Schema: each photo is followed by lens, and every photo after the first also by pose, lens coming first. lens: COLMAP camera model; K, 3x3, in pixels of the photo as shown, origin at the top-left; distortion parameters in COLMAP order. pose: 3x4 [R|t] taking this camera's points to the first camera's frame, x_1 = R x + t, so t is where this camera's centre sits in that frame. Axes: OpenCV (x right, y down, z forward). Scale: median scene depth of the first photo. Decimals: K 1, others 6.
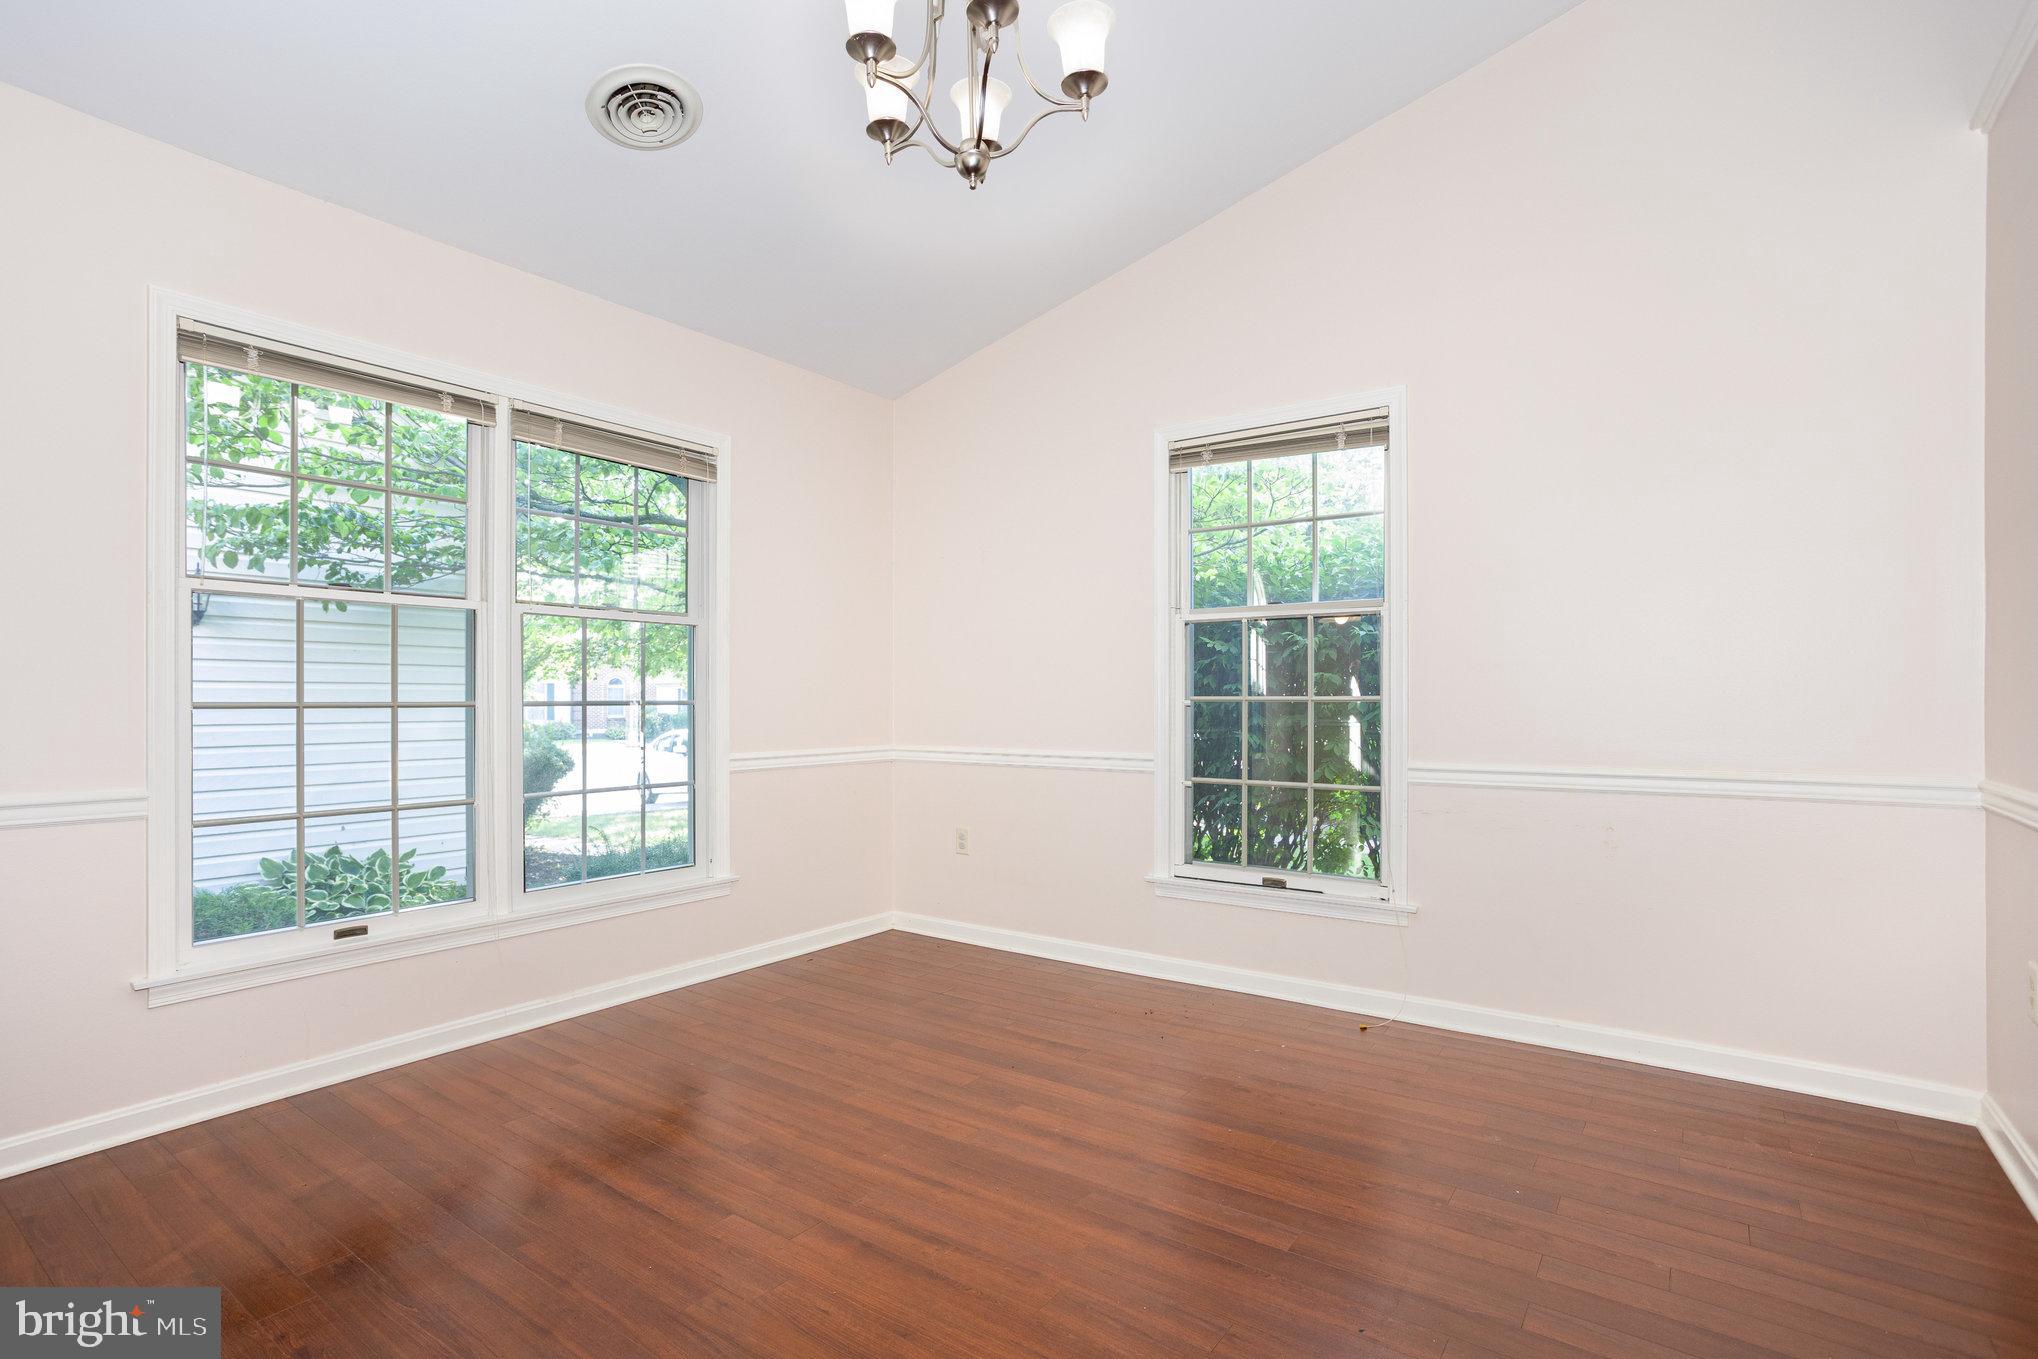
lens RADIAL K [[986.7, 0, 992.0], [0, 986.7, 676.4], [0, 0, 1]] dist [-0.057879, 0.032356]
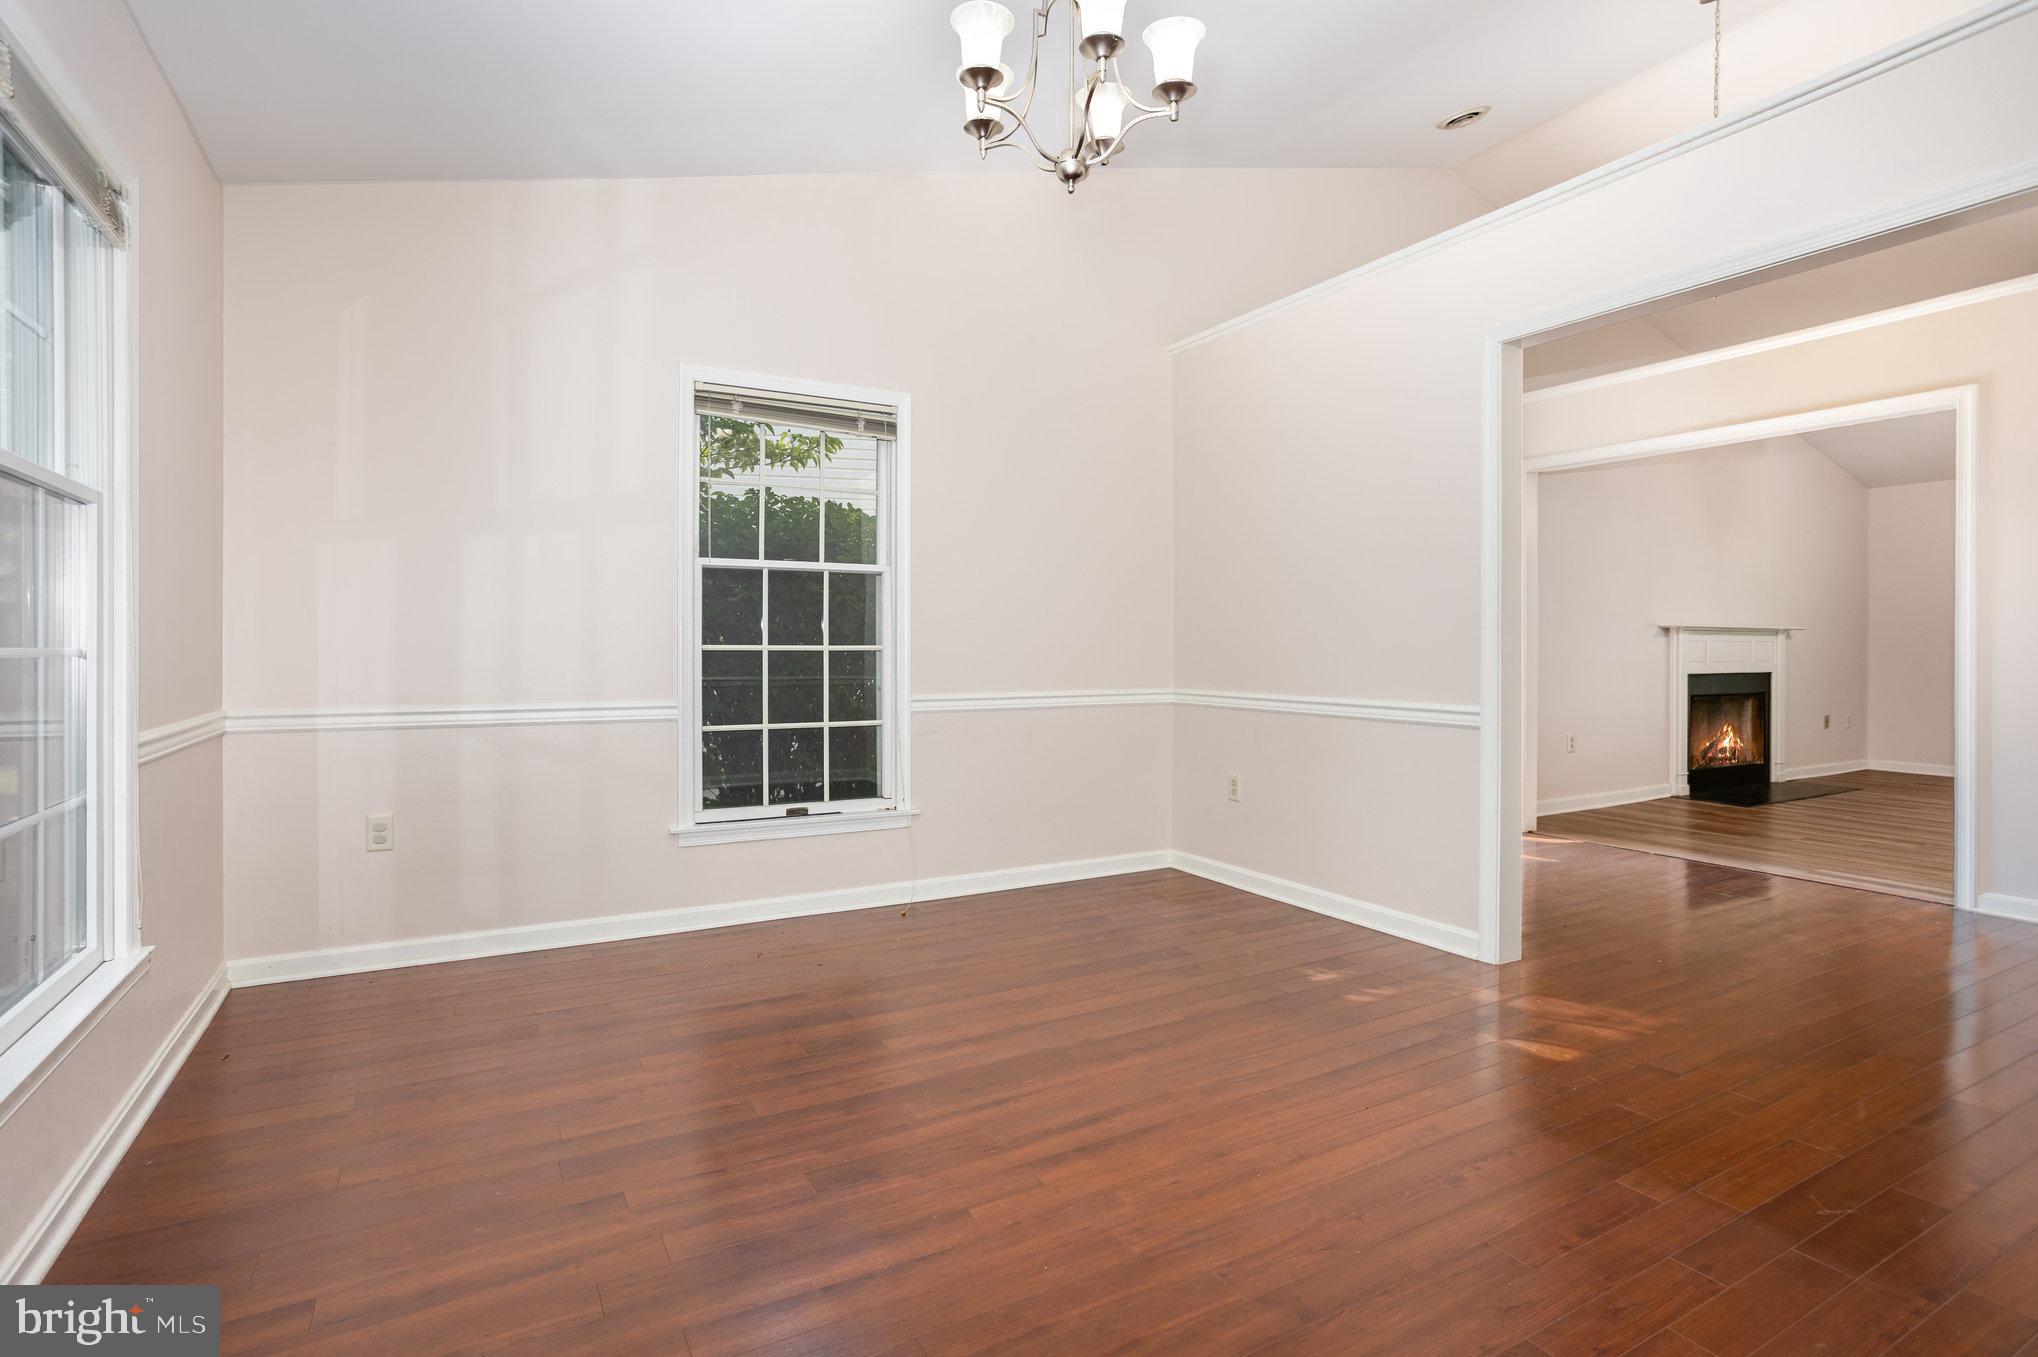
lens RADIAL K [[987.5, 0, 970.3], [0, 987.5, 625.1], [0, 0, 1]] dist [-0.058773, -0.000219]
pose [[0.424128, 0.021929, 0.905337, -0.973229], [-0.018802, 0.999705, -0.015406, 0.023038], [-0.905407, -0.010488, 0.424415, 0.556741]]
